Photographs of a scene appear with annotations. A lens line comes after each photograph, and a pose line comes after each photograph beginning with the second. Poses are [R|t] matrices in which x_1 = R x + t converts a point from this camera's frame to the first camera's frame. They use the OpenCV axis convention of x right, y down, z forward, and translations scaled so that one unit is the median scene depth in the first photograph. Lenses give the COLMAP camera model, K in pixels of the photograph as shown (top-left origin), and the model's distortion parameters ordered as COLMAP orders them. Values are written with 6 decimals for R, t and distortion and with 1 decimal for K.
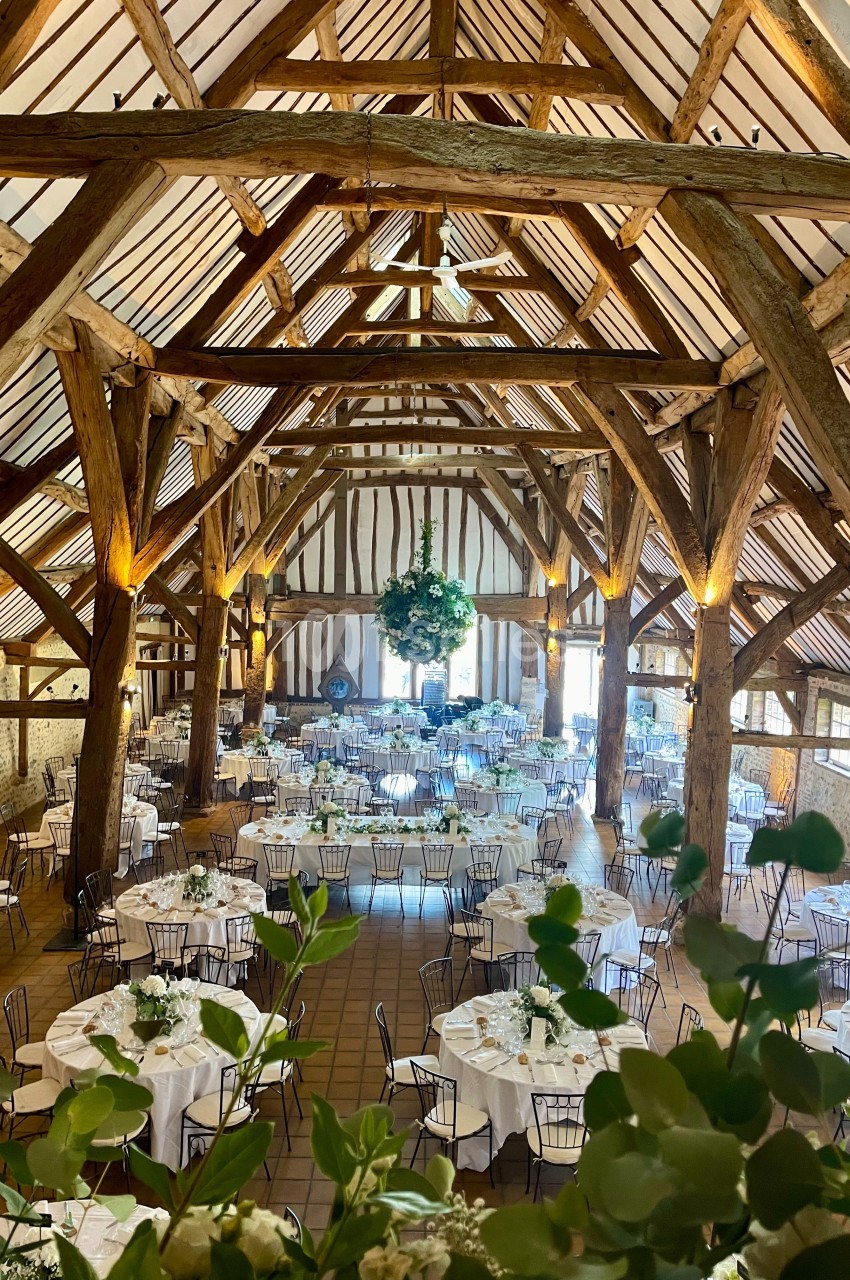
lens RADIAL K [[979.2, 0, 428.7], [0, 979.2, 649.4], [0, 0, 1]] dist [0.076602, -0.084402]
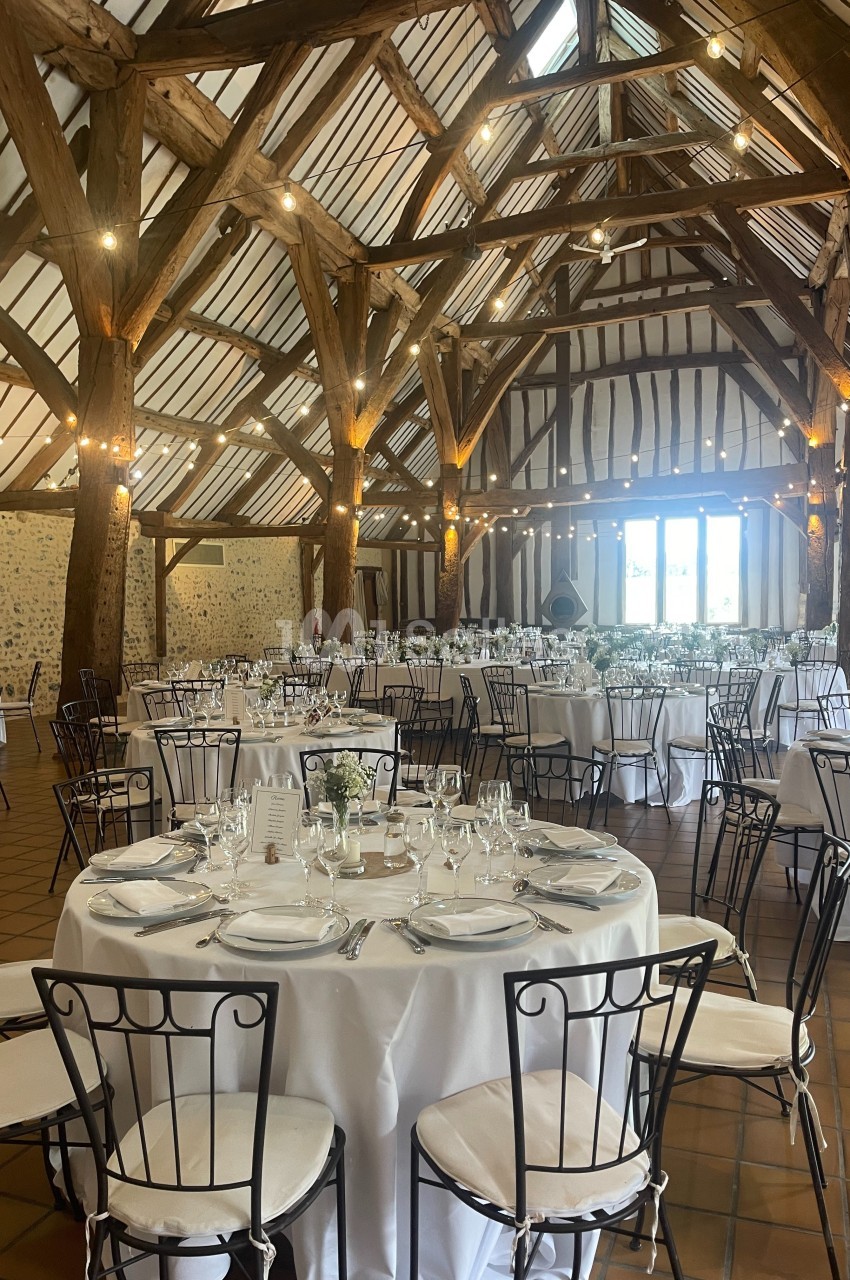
lens RADIAL K [[979.2, 0, 428.7], [0, 979.2, 649.4], [0, 0, 1]] dist [0.076602, -0.084402]
pose [[0.934516, -0.012781, -0.355692, 0.159305], [0.002998, 0.999602, -0.028042, 0.152550], [0.355909, 0.025139, 0.934183, 0.234721]]
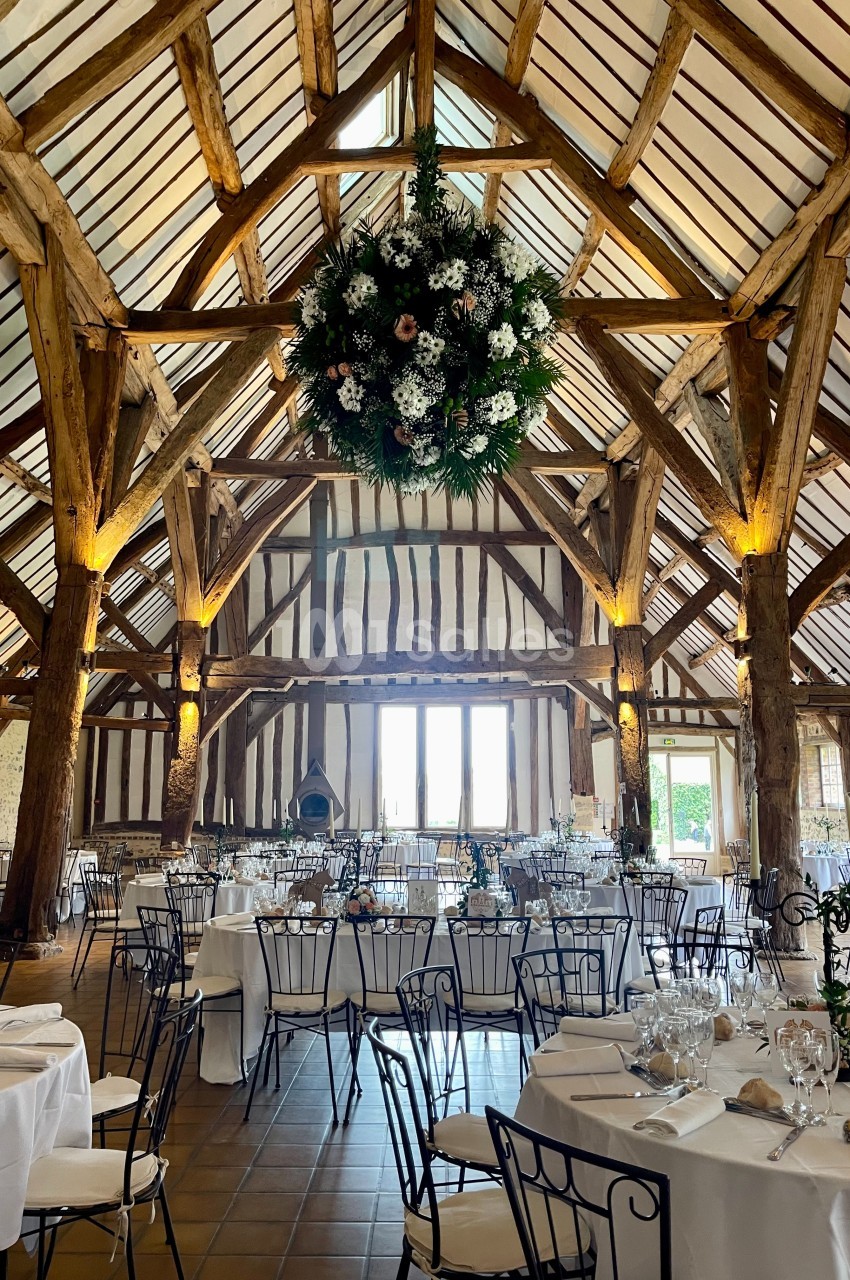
lens RADIAL K [[958.6, 0, 415.0], [0, 958.6, 650.3], [0, 0, 1]] dist [0.058355, -0.055016]
pose [[0.999490, -0.023198, -0.021961, -0.002933], [0.017595, 0.973583, -0.227654, 0.134263], [0.026662, 0.227151, 0.973494, 0.466931]]
